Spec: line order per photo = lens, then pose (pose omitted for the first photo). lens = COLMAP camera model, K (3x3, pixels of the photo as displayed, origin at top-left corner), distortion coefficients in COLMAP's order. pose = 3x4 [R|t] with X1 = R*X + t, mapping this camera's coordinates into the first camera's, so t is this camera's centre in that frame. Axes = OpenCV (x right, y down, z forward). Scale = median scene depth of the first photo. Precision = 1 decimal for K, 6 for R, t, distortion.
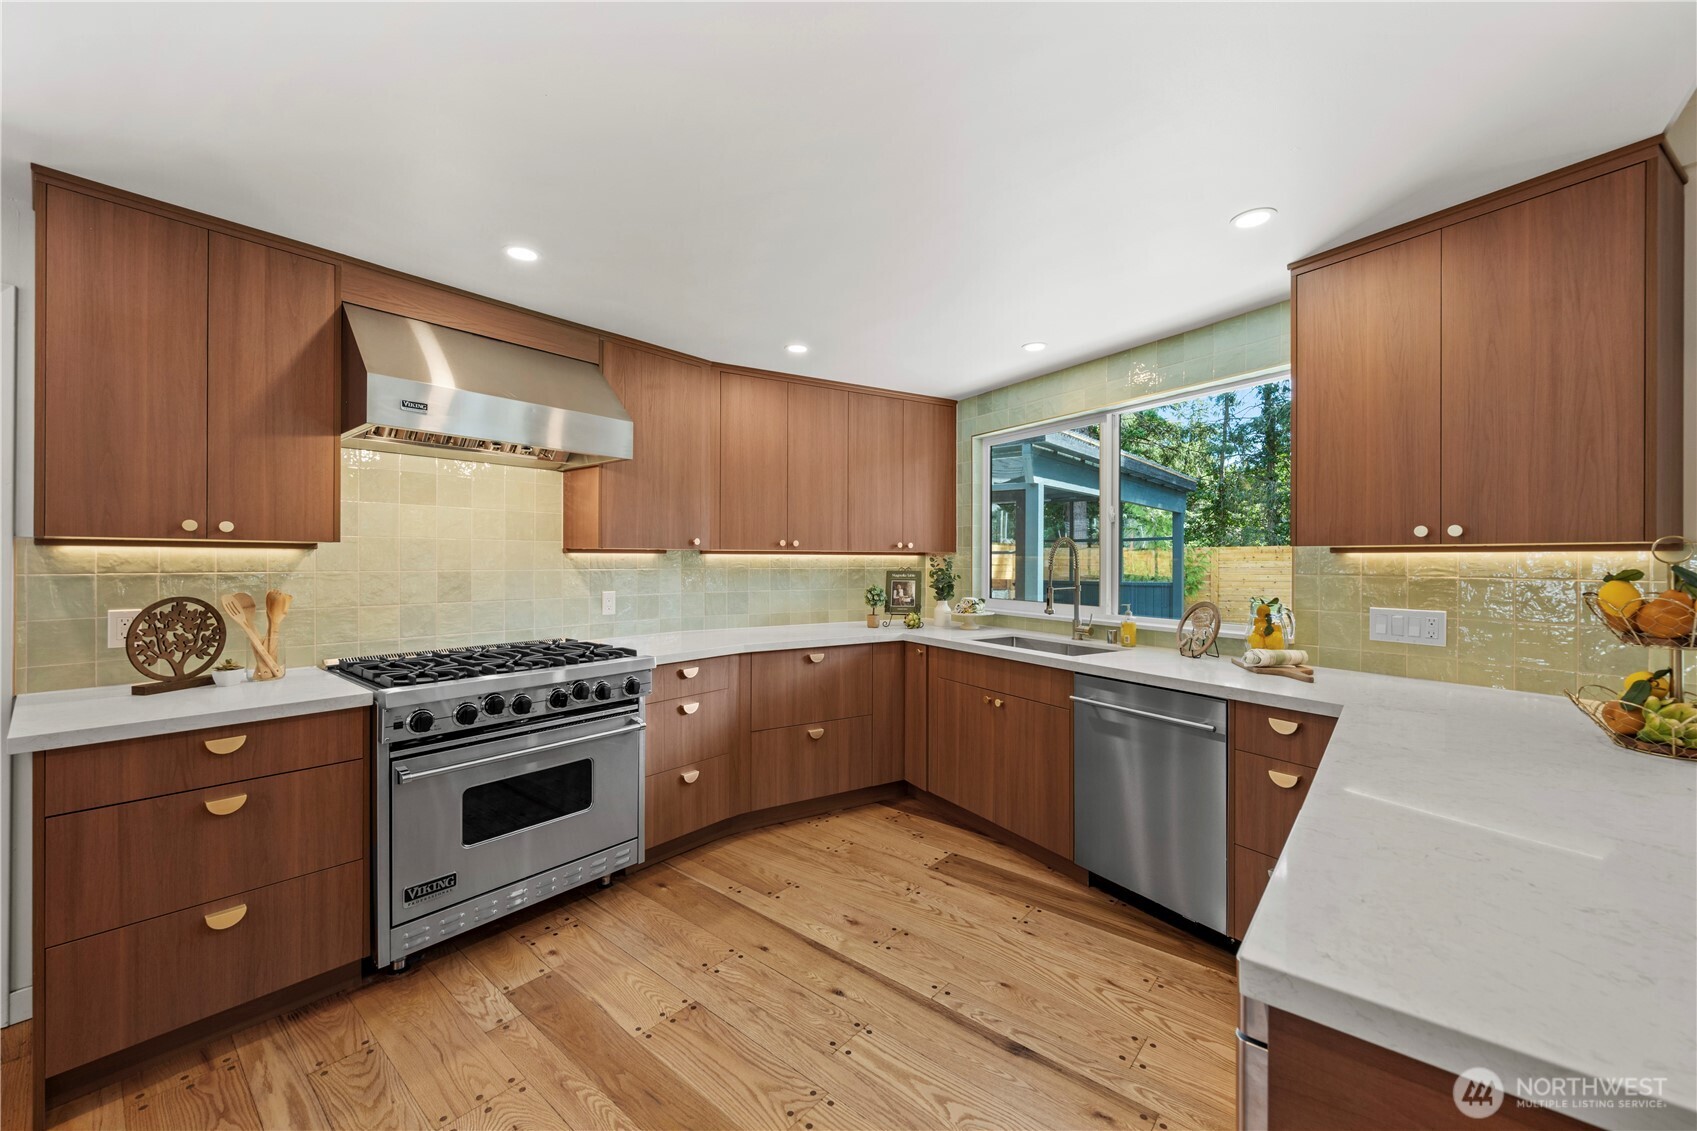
lens RADIAL K [[663.8, 0, 848.5], [0, 663.8, 565.5], [0, 0, 1]] dist [-0.000170, 0.000080]
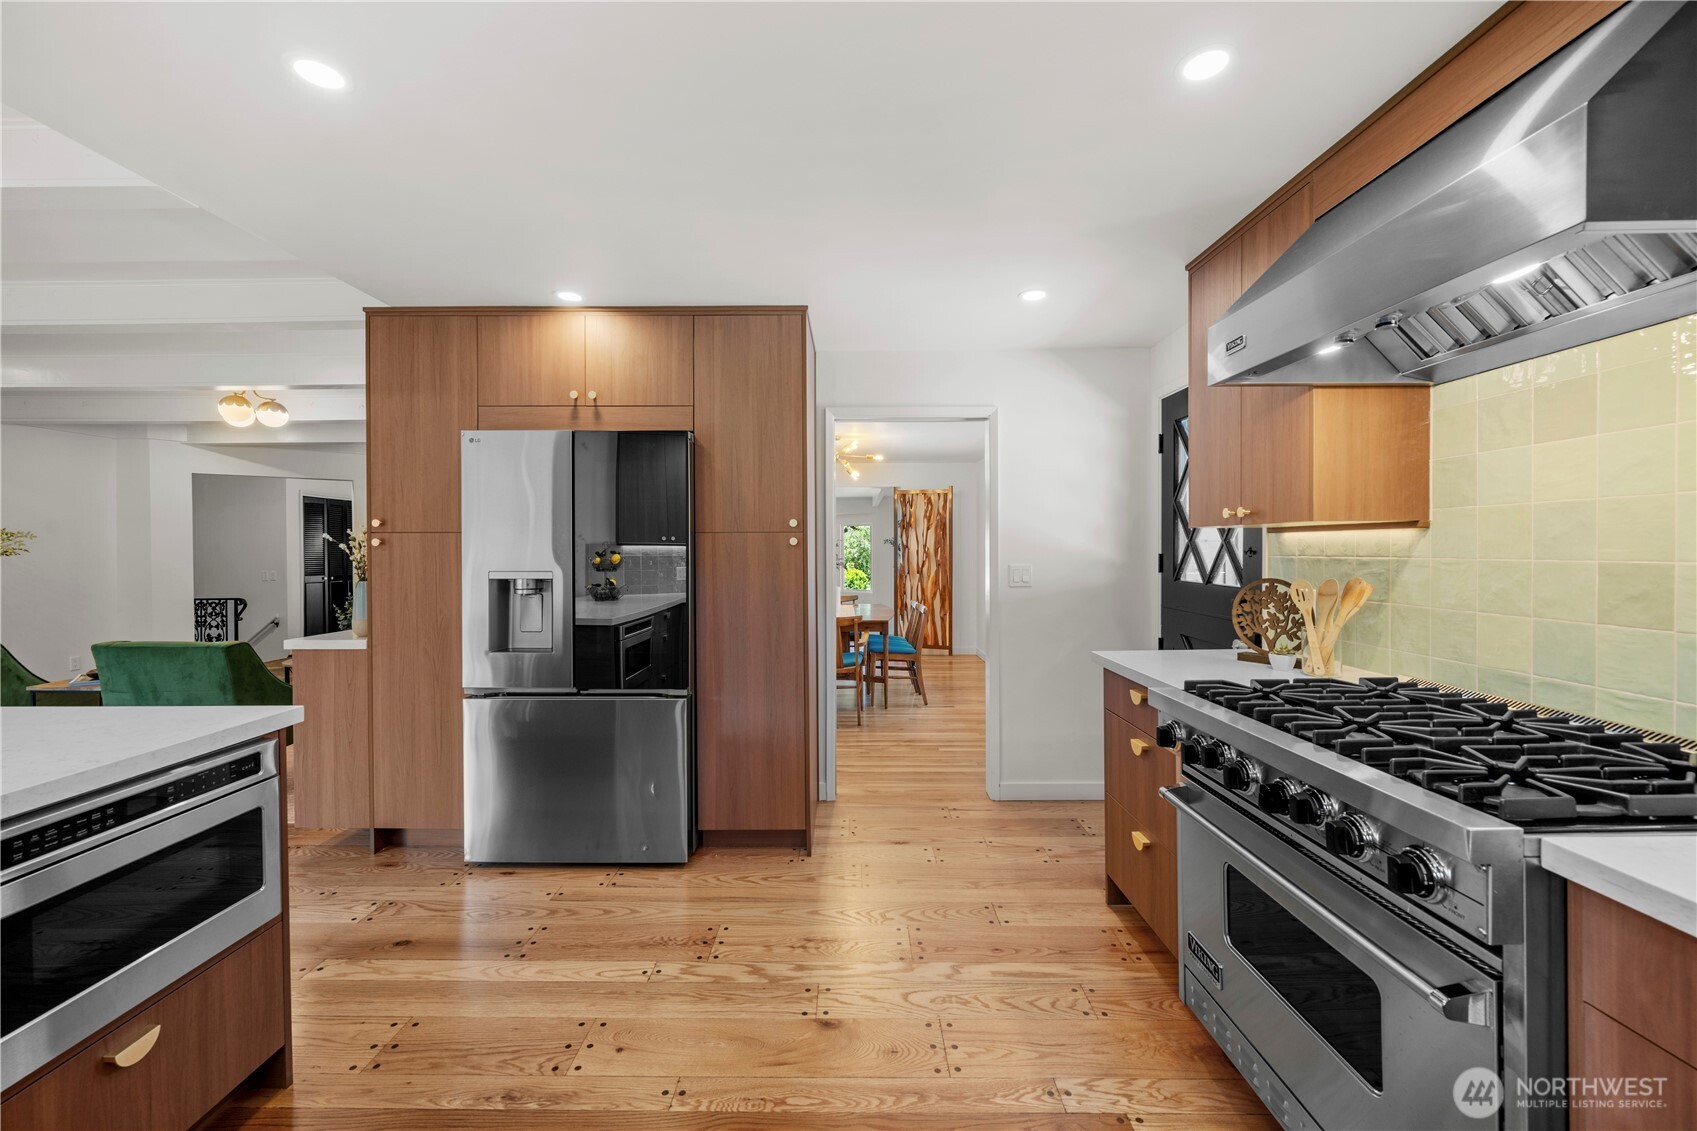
lens RADIAL K [[663.8, 0, 848.5], [0, 663.8, 565.5], [0, 0, 1]] dist [-0.000170, 0.000080]
pose [[-0.766379, 0.020232, -0.642070, 0.199944], [0.001354, 0.999553, 0.029880, -0.006203], [0.642387, 0.022030, -0.766064, 1.366857]]
